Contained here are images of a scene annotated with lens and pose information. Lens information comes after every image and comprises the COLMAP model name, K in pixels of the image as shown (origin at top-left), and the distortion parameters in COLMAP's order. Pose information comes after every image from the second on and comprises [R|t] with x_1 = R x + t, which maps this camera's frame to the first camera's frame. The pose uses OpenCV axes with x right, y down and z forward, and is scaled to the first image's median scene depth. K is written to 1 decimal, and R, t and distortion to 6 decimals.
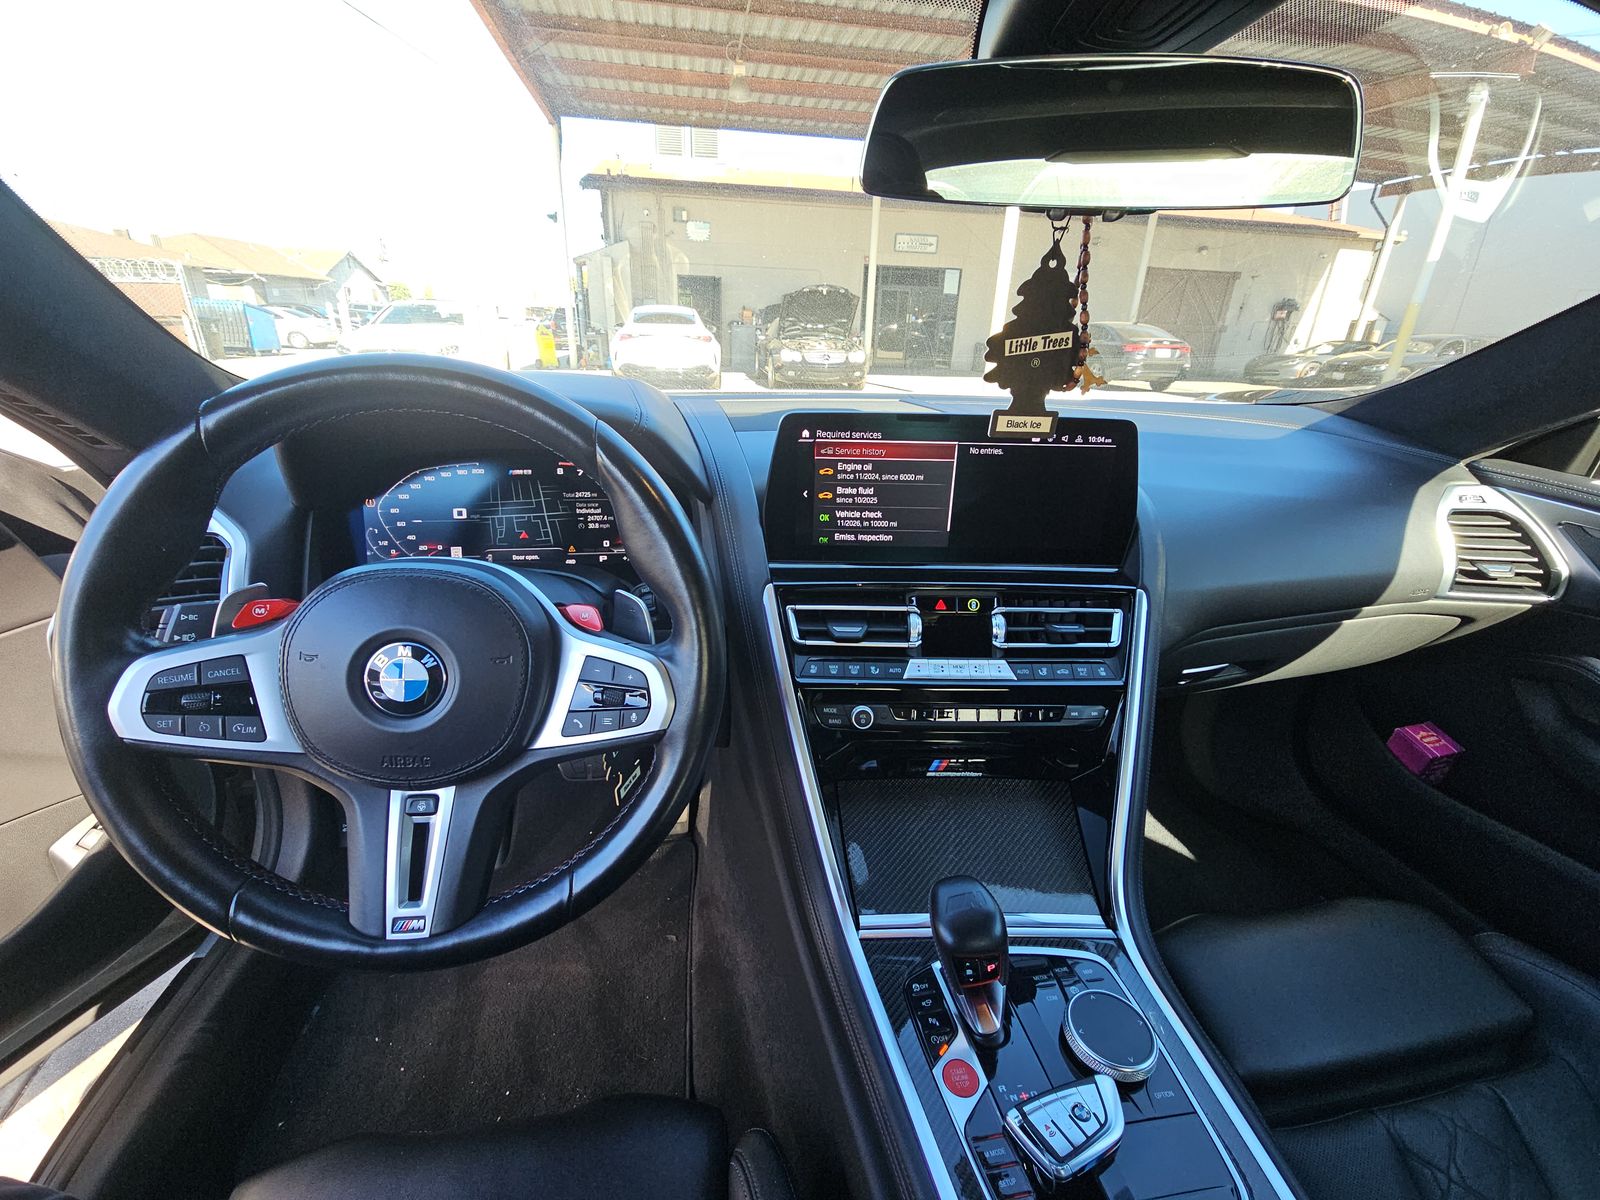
lens RADIAL K [[644.9, 0, 800.0], [0, 644.9, 600.0], [0, 0, 1]] dist [0.000787, -0.006577]
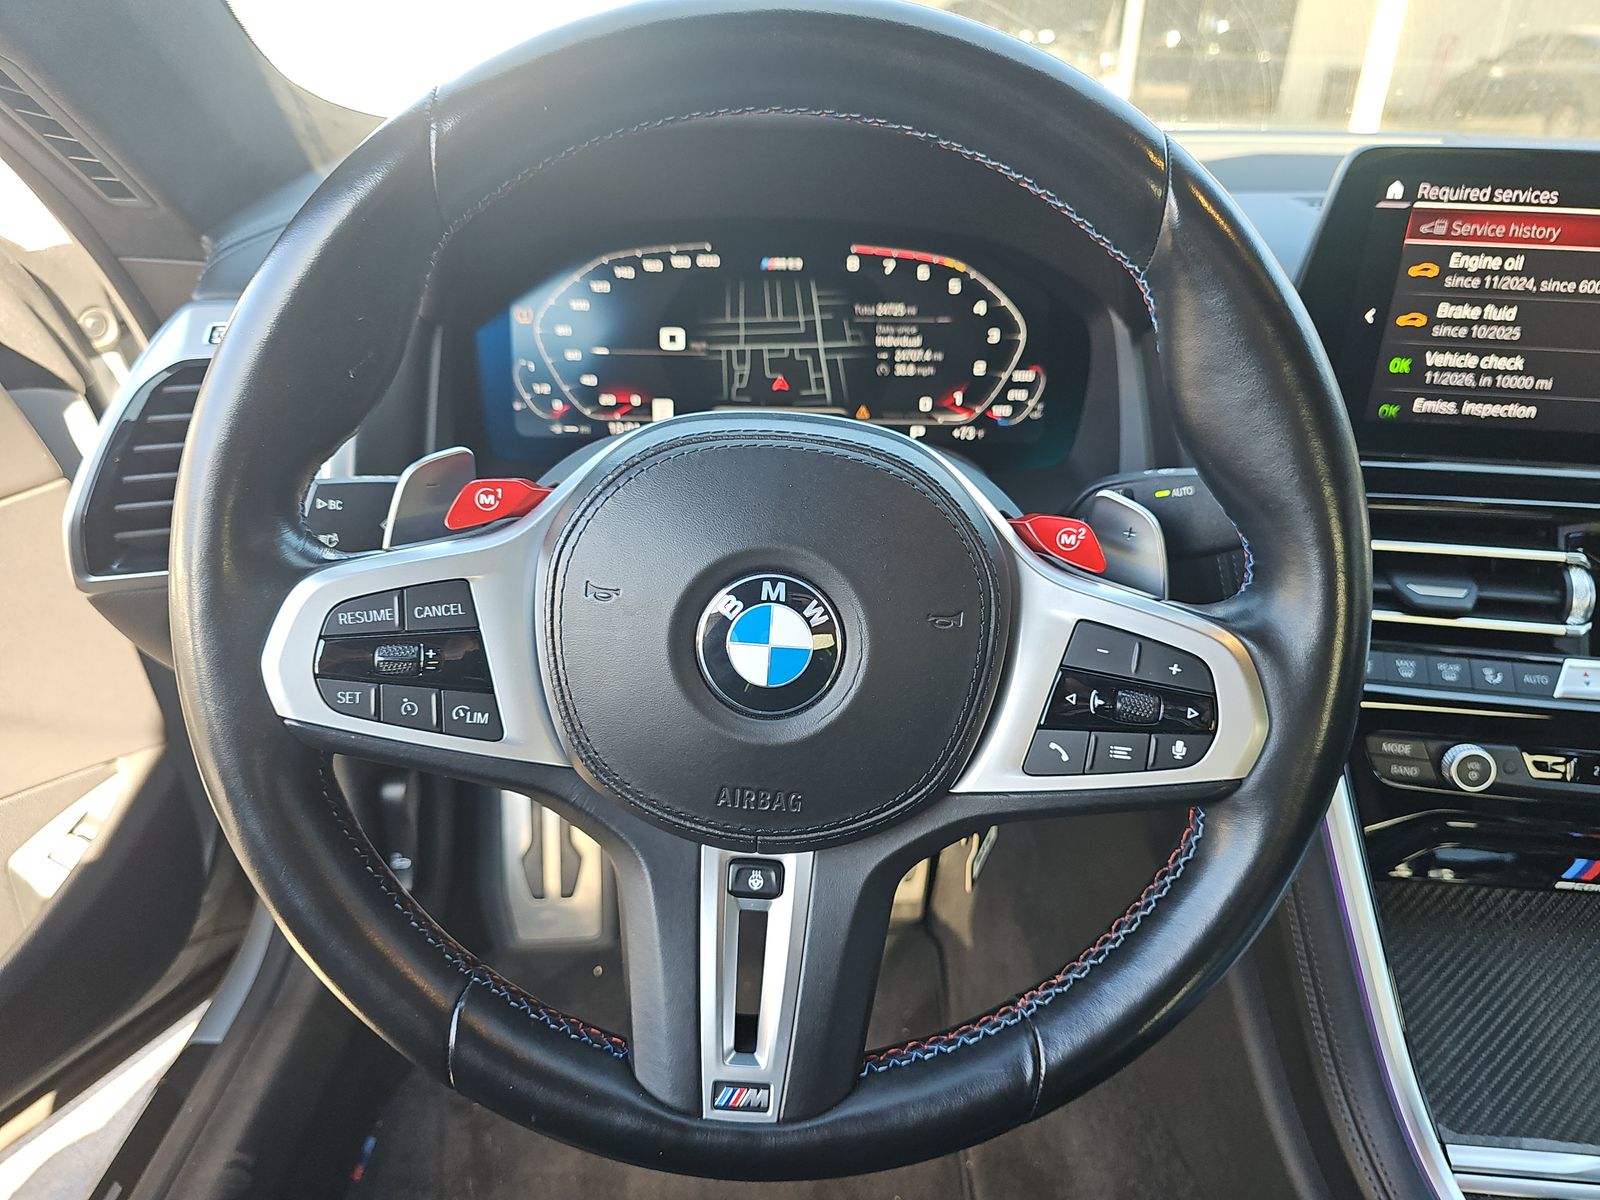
lens RADIAL K [[1071.2, 0, 797.5], [0, 1071.2, 608.2], [0, 0, 1]] dist [0.002996, -0.019268]
pose [[0.987214, 0.062811, -0.146503, -0.297057], [-0.050498, 0.994988, 0.086306, 0.011541], [0.151190, -0.077804, 0.985438, 0.101044]]
